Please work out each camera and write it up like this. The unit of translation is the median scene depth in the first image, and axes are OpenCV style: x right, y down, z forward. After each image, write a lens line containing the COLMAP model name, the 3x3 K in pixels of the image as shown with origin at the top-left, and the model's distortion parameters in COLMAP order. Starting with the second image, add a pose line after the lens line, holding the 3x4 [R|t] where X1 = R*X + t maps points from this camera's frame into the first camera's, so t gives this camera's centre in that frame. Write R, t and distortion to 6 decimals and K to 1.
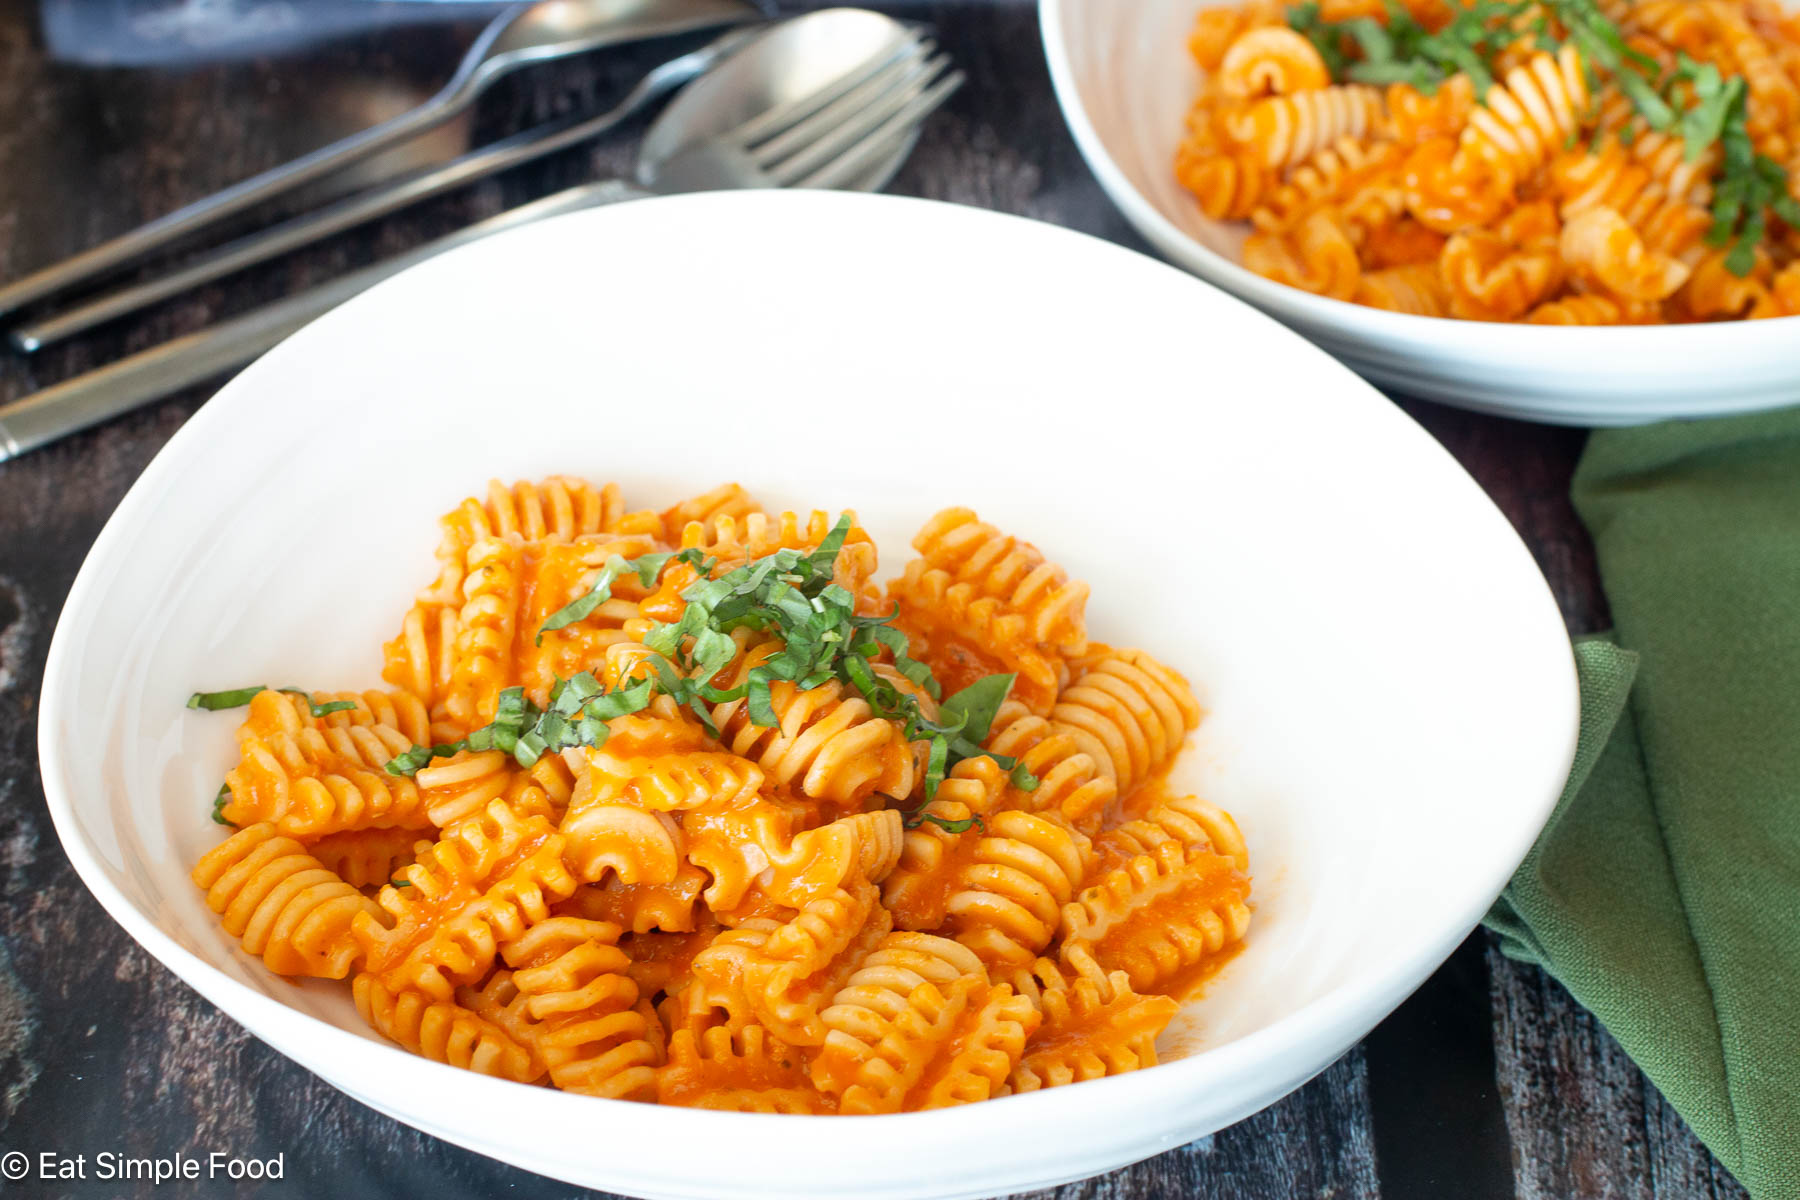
lens RADIAL K [[4155.7, 0, 900.0], [0, 4155.7, 600.0], [0, 0, 1]] dist [-0.232578, -0.089481]
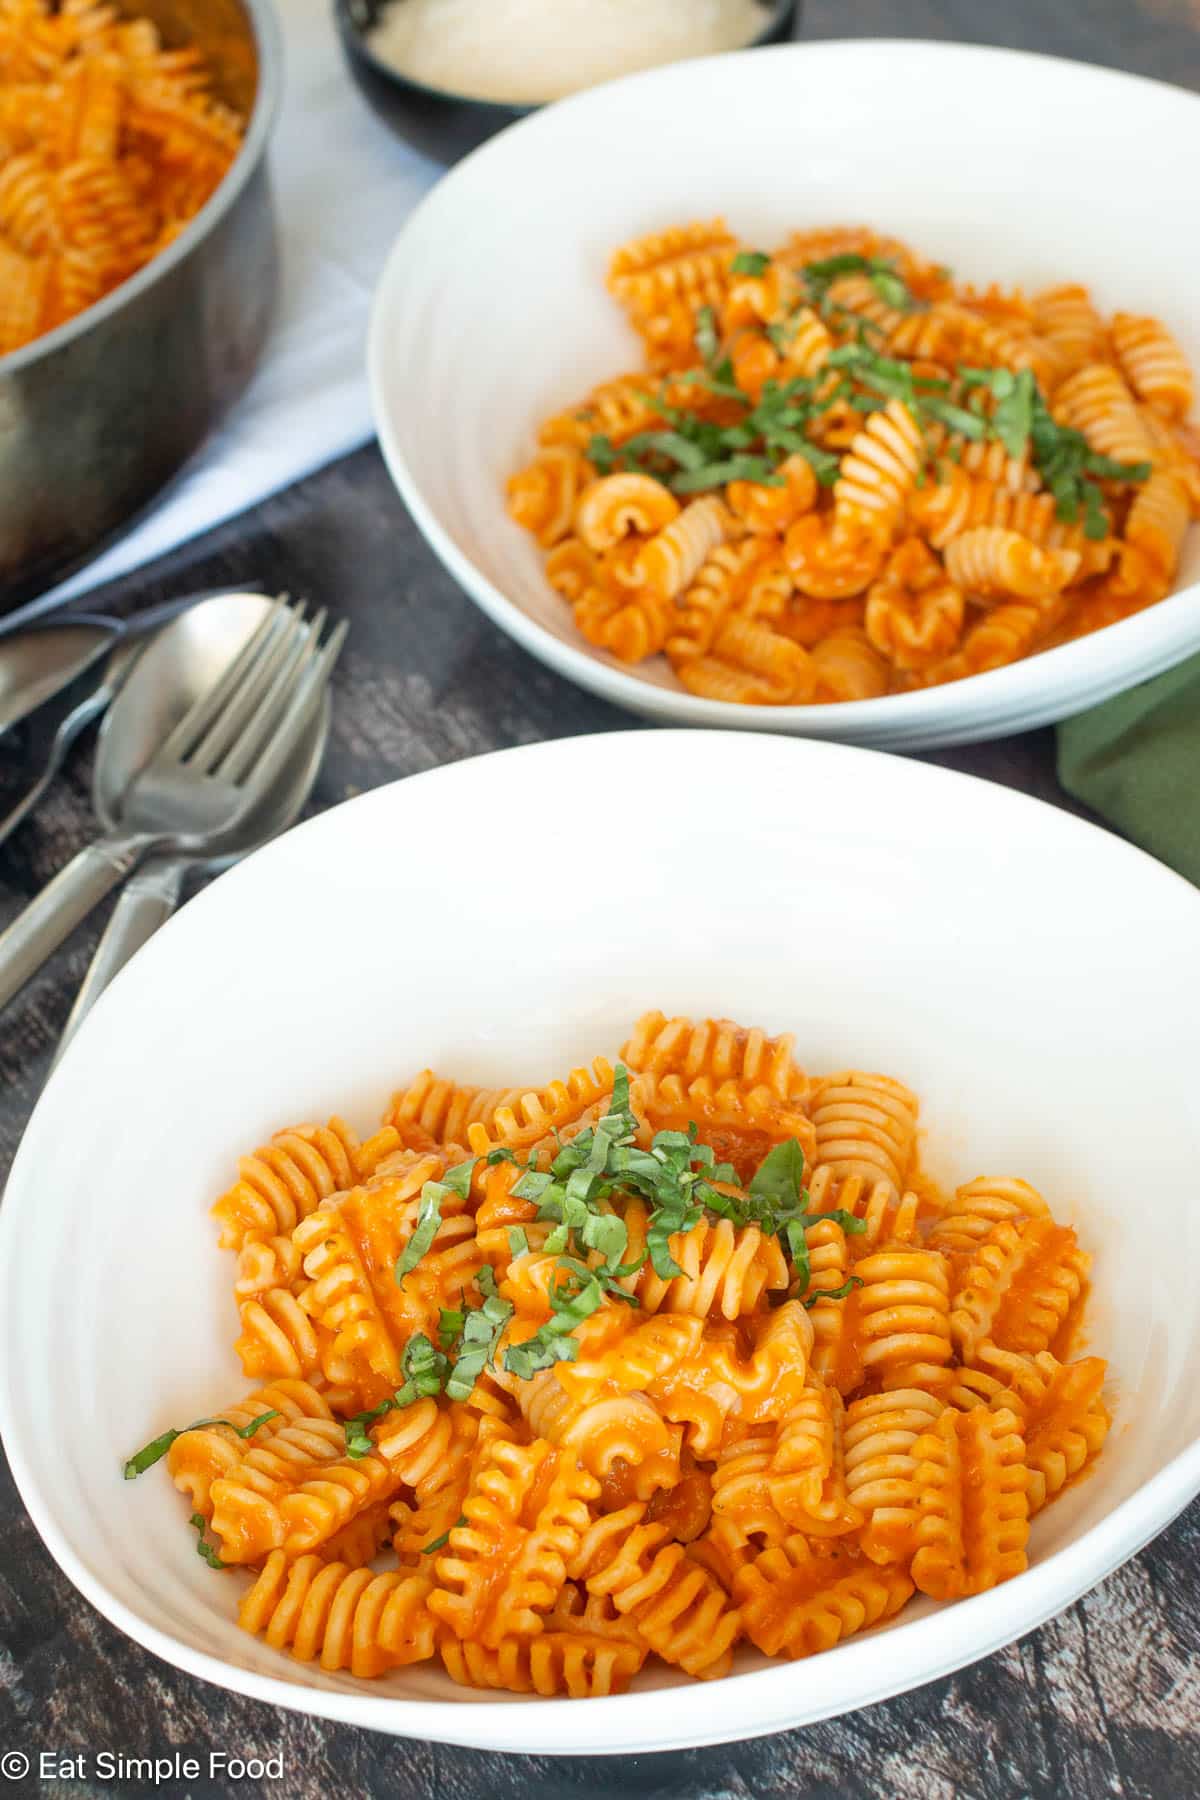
lens RADIAL K [[4099.0, 0, 600.0], [0, 4099.0, 900.0], [0, 0, 1]] dist [-0.303702, 0.354690]
pose [[0.891647, -0.376272, 0.251765, -0.273677], [0.371582, 0.925919, 0.067830, -0.136456], [-0.258637, 0.033071, 0.965408, -0.021468]]
